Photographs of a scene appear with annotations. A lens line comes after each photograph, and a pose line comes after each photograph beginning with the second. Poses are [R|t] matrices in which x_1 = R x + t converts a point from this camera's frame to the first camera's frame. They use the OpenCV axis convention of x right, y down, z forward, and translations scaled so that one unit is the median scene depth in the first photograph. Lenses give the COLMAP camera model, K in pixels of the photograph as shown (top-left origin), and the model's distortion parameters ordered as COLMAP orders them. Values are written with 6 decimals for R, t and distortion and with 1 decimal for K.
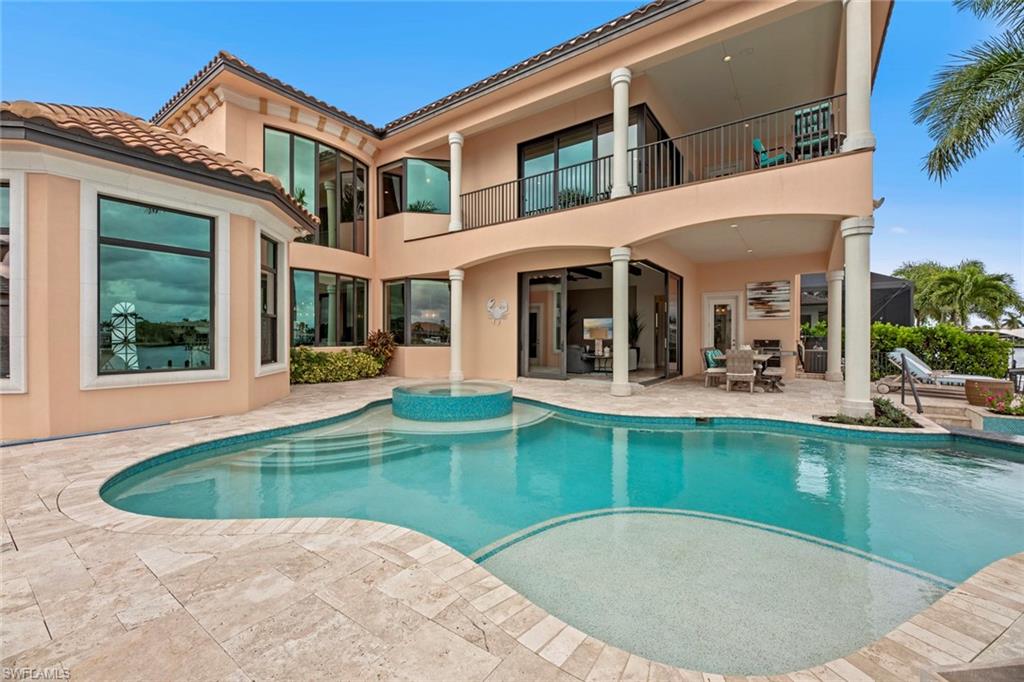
lens RADIAL K [[413.7, 0, 510.4], [0, 413.7, 342.2], [0, 0, 1]] dist [-0.003943, -0.000415]
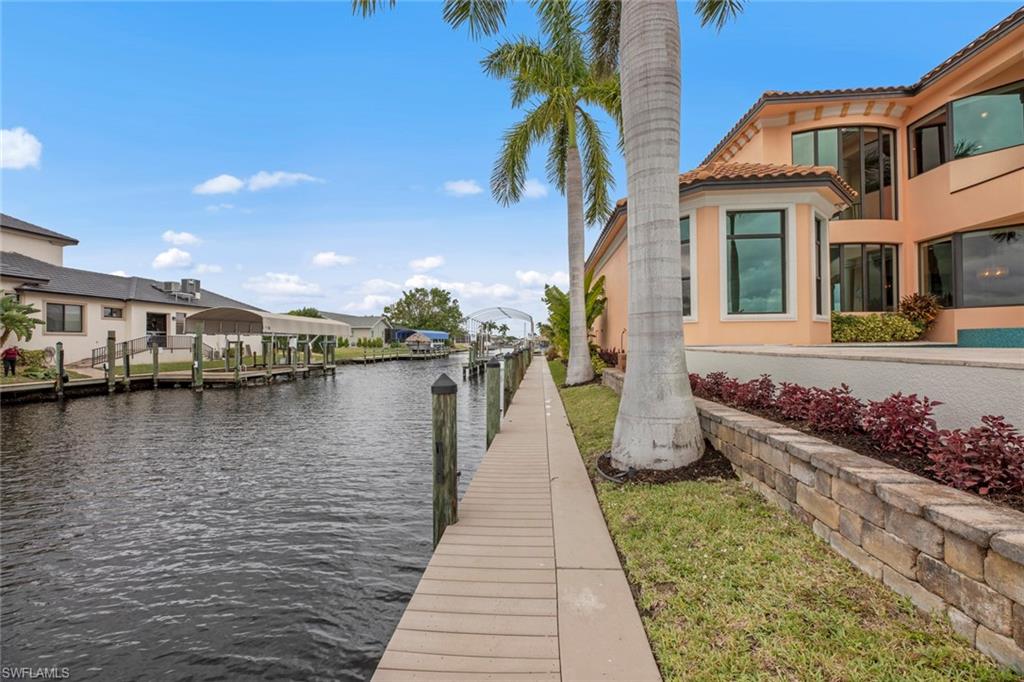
lens RADIAL K [[413.7, 0, 510.9], [0, 413.7, 340.1], [0, 0, 1]] dist [-0.003943, -0.000415]
pose [[0.519354, -0.014708, -0.854433, 0.009692], [0.001556, 0.999866, -0.016266, 0.096160], [0.854558, 0.007119, 0.519307, -0.308202]]
